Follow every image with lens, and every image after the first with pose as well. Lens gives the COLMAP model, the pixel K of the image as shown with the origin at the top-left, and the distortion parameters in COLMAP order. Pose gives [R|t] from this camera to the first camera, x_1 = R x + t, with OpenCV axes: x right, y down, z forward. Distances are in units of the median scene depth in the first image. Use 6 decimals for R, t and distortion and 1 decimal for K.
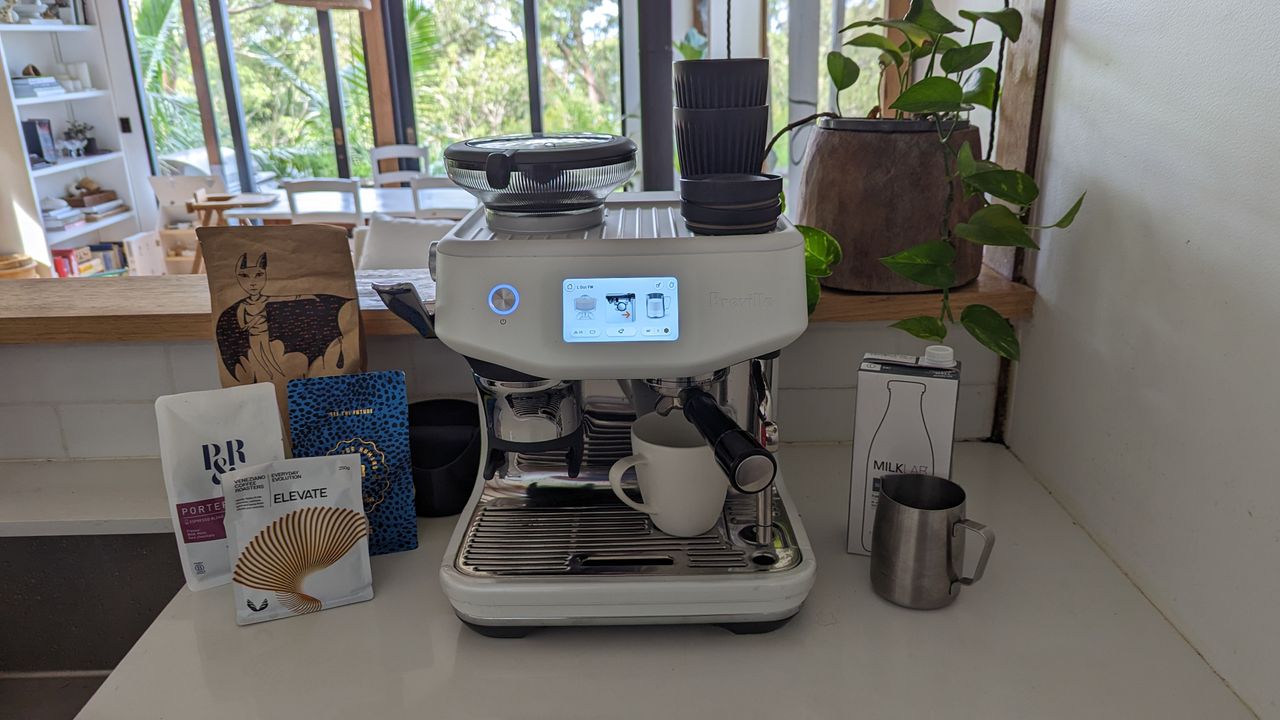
lens RADIAL K [[923.9, 0, 640.0], [0, 923.9, 360.0], [0, 0, 1]] dist [0.002036, 0.004102]
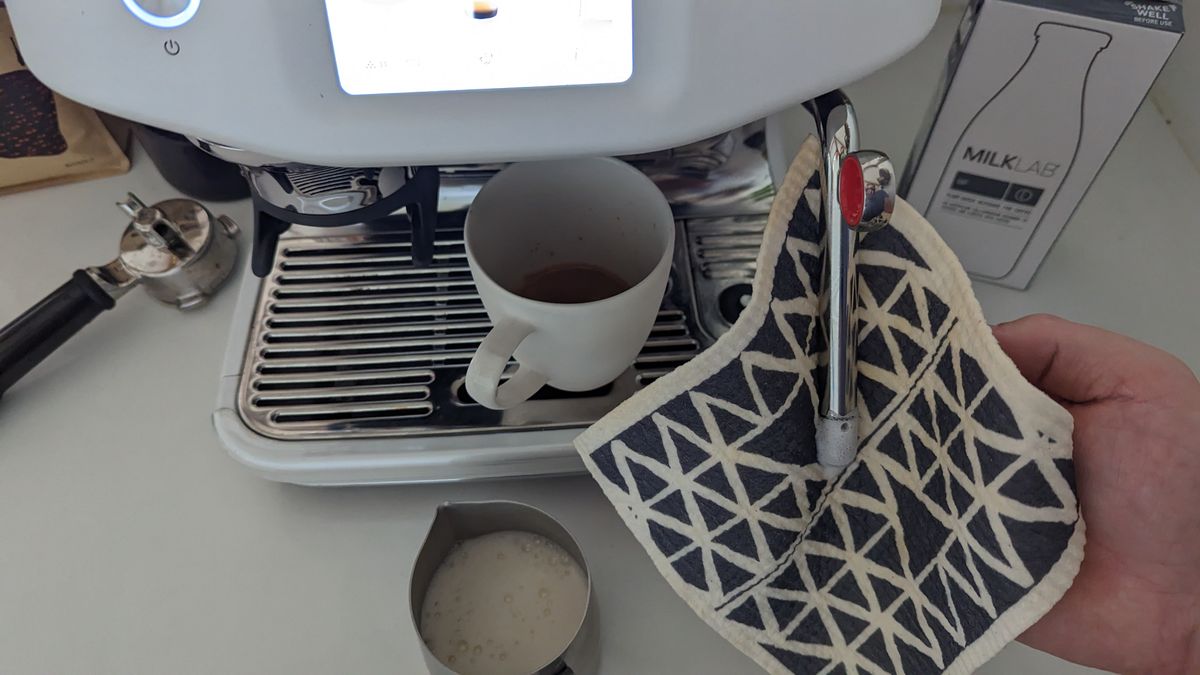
lens RADIAL K [[866.1, 0, 600.0], [0, 866.1, 337.5], [0, 0, 1]] dist [0.002036, 0.004102]
pose [[0.998285, -0.038751, 0.043877, 0.005946], [0.003377, 0.786399, 0.617709, -0.148668], [-0.058442, -0.616502, 0.785182, 0.570280]]
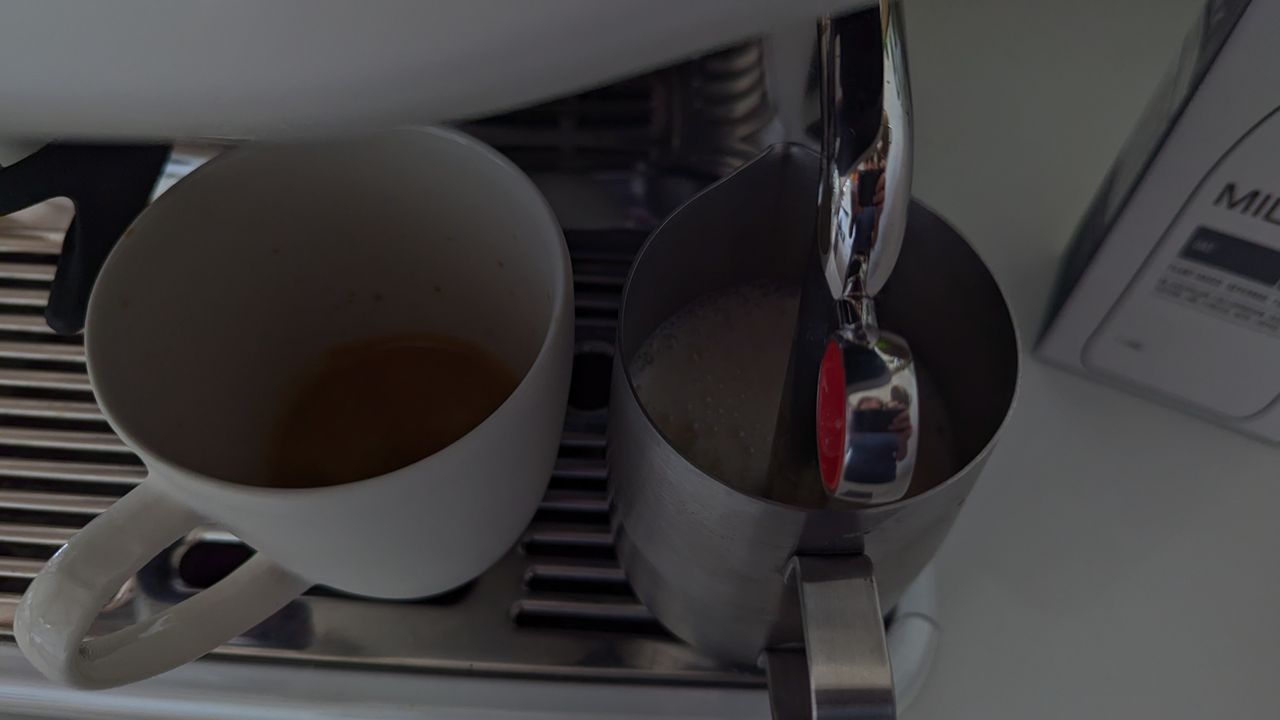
lens RADIAL K [[923.9, 0, 640.0], [0, 923.9, 360.0], [0, 0, 1]] dist [0.002036, 0.004102]
pose [[0.997170, 0.073519, 0.015721, 0.080123], [-0.066750, 0.769553, 0.635084, -0.026945], [0.034593, -0.634336, 0.772283, 0.806617]]
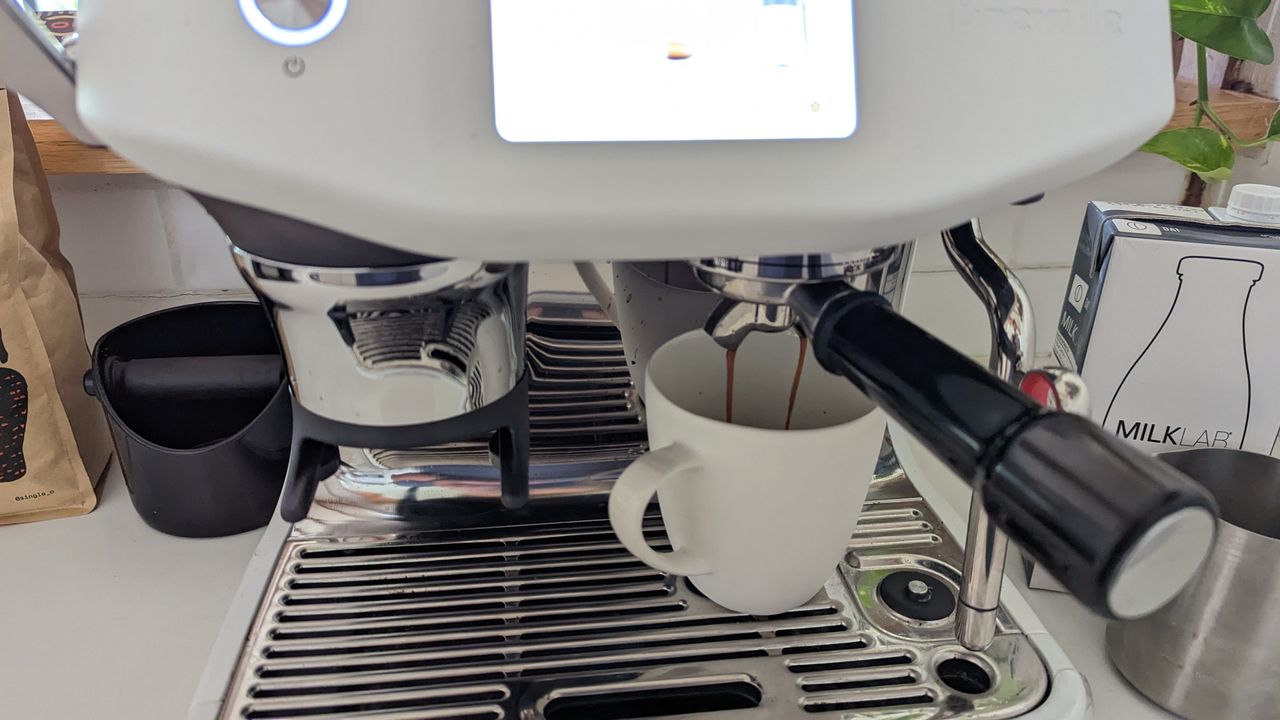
lens RADIAL K [[923.9, 0, 640.0], [0, 923.9, 360.0], [0, 0, 1]] dist [0.002036, 0.004102]
pose [[0.990956, -0.021422, 0.132469, -0.069578], [0.003334, 0.990801, 0.135282, 0.010048], [-0.134149, -0.133617, 0.981912, 0.605392]]
